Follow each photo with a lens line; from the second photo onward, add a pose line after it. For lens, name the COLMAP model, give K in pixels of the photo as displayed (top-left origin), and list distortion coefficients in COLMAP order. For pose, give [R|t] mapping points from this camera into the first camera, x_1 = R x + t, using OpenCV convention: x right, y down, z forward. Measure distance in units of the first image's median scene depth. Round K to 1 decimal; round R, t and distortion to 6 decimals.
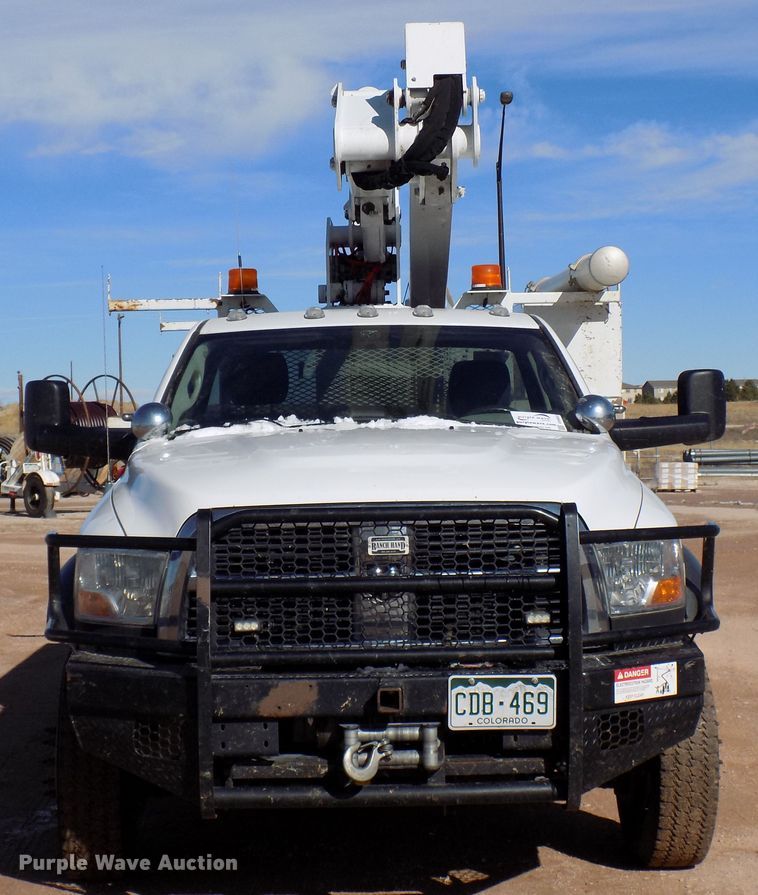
lens RADIAL K [[1860.0, 0, 379.0], [0, 1860.0, 447.5], [0, 0, 1]] dist [-0.214951, 0.048679]
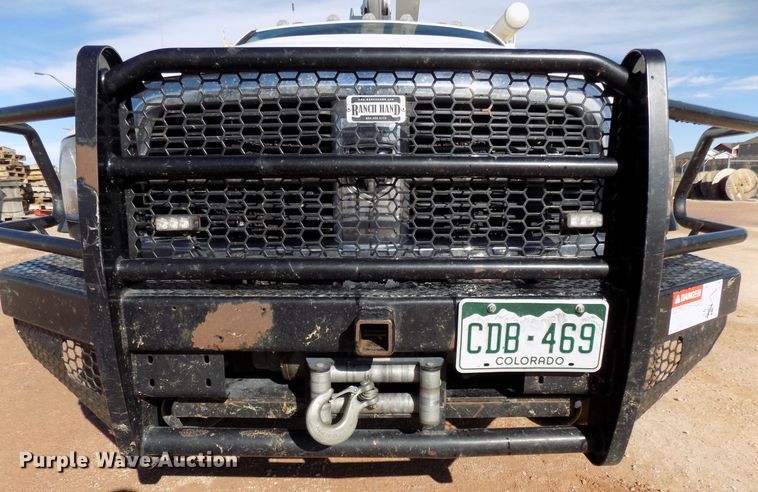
lens RADIAL K [[511.0, 0, 379.7], [0, 511.0, 282.1], [0, 0, 1]] dist [-0.070434, 0.062046]
pose [[0.999804, 0.019697, -0.001771, 0.007433], [-0.018982, 0.980906, 0.193552, 0.078161], [0.005549, -0.193481, 0.981088, 0.791712]]
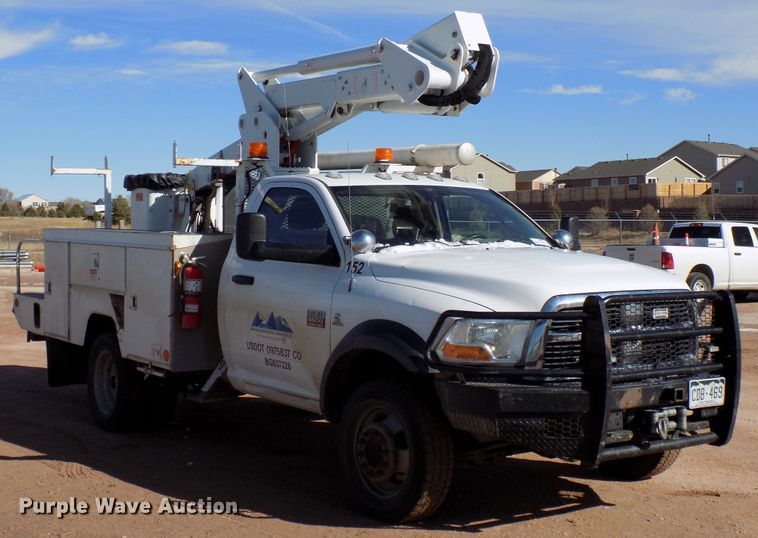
lens RADIAL K [[1173.2, 0, 379.0], [0, 1173.2, 269.0], [0, 0, 1]] dist [-0.045039, -0.099975]
pose [[0.829056, -0.002737, 0.559158, -0.882410], [-0.008647, 0.999806, 0.017715, -0.010770], [-0.559098, -0.019522, 0.828872, 0.175133]]
